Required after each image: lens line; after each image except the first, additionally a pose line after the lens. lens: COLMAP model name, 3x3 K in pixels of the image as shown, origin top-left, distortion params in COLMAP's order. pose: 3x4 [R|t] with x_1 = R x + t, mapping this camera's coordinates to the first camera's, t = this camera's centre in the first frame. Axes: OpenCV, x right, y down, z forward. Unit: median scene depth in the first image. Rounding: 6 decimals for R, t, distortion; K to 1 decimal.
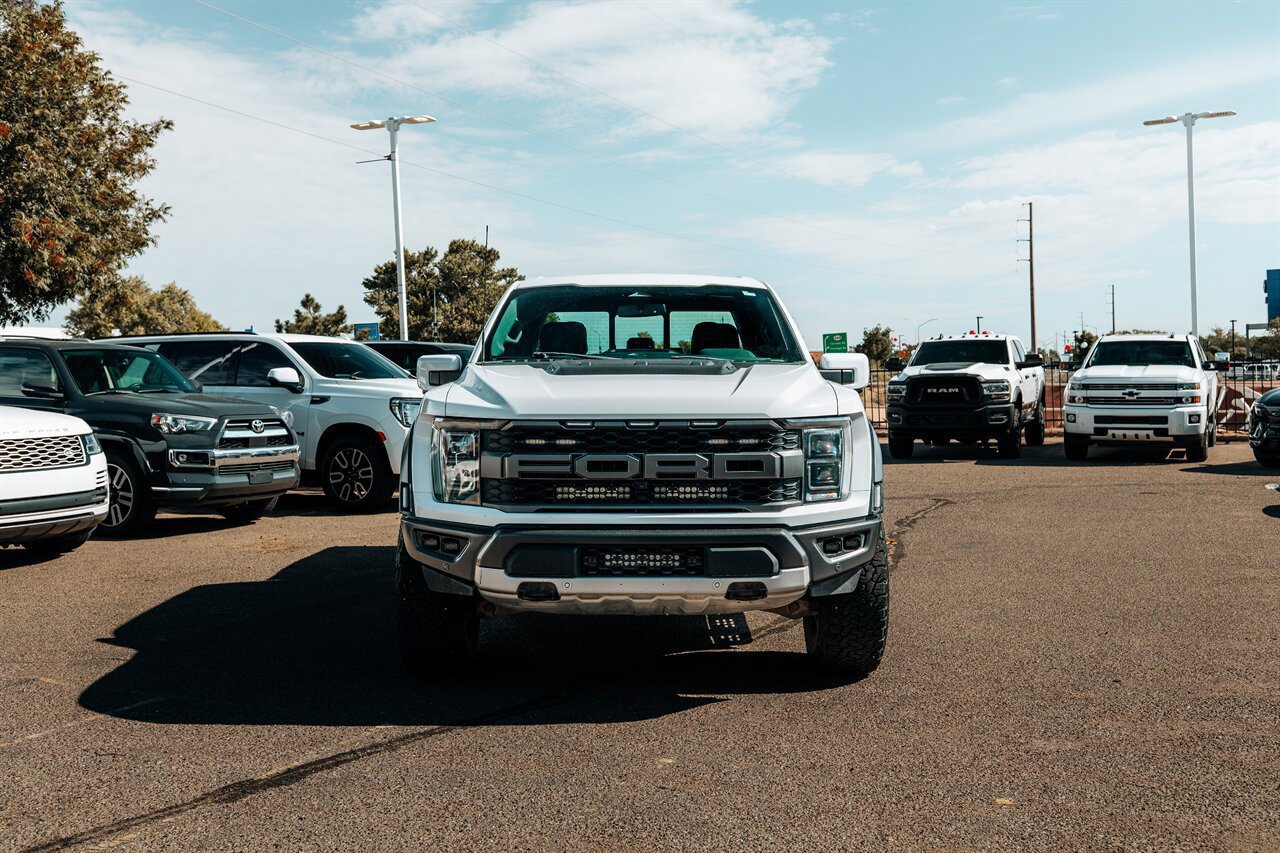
lens RADIAL K [[1338.6, 0, 658.3], [0, 1338.6, 417.8], [0, 0, 1]] dist [0.009002, 0.014082]
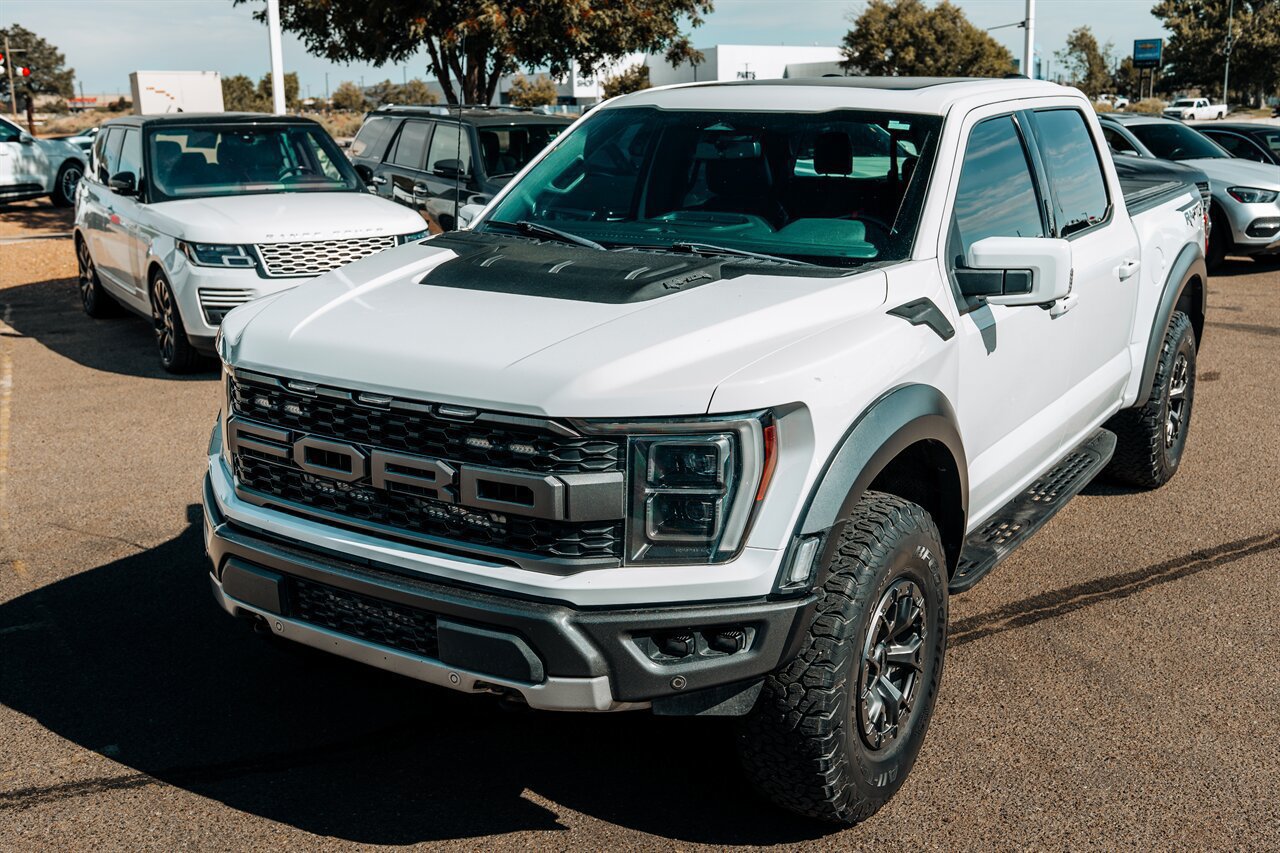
lens RADIAL K [[1338.6, 0, 658.3], [0, 1338.6, 417.8], [0, 0, 1]] dist [0.009002, 0.014082]
pose [[0.836937, 0.136671, -0.529959, 0.184934], [-0.024246, 0.976627, 0.213571, -0.052923], [0.546761, -0.165896, 0.820689, 0.248085]]
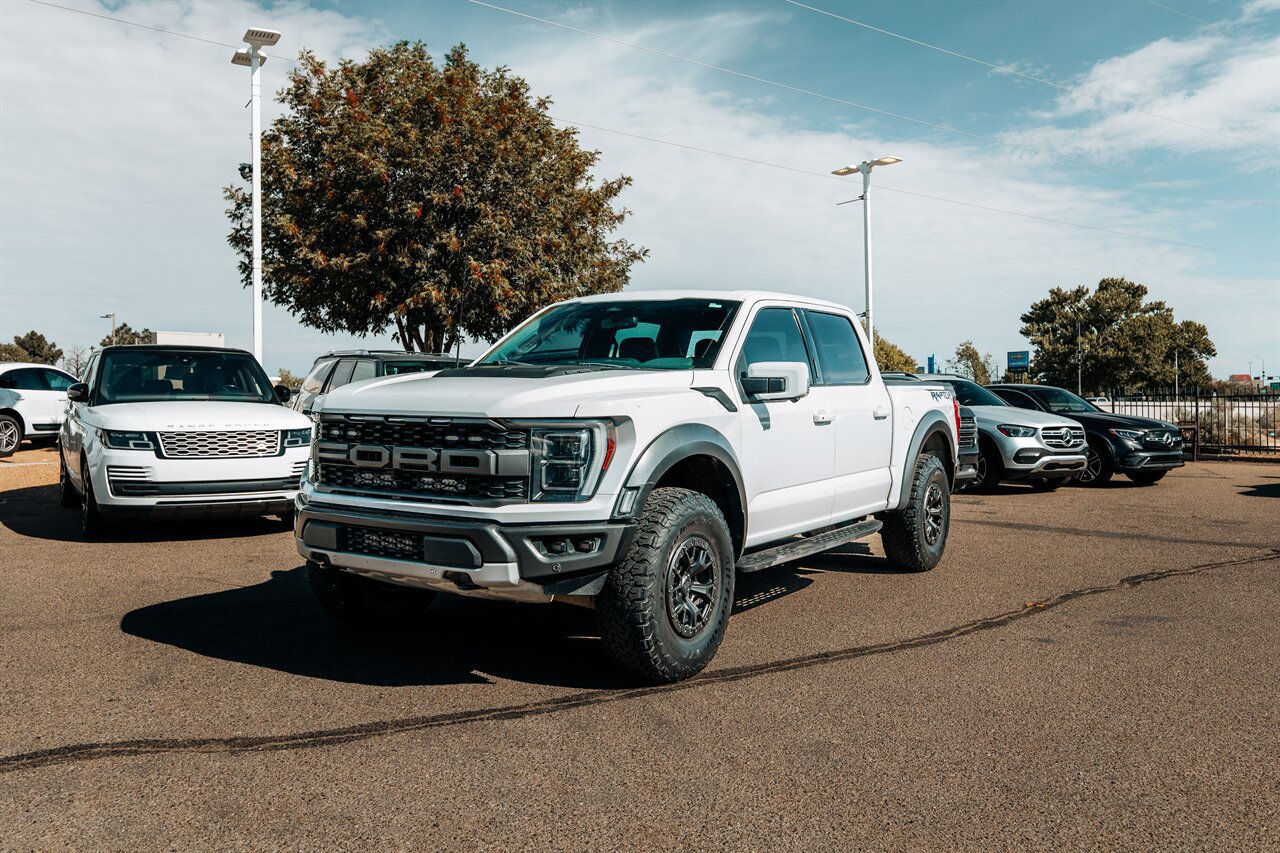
lens RADIAL K [[1069.4, 0, 640.0], [0, 1069.4, 426.5], [0, 0, 1]] dist [0.007817, 0.012494]
pose [[0.831756, 0.032156, -0.554209, 0.283314], [-0.033376, 0.999412, 0.007897, -0.001429], [0.554137, 0.011929, 0.832340, 0.163577]]
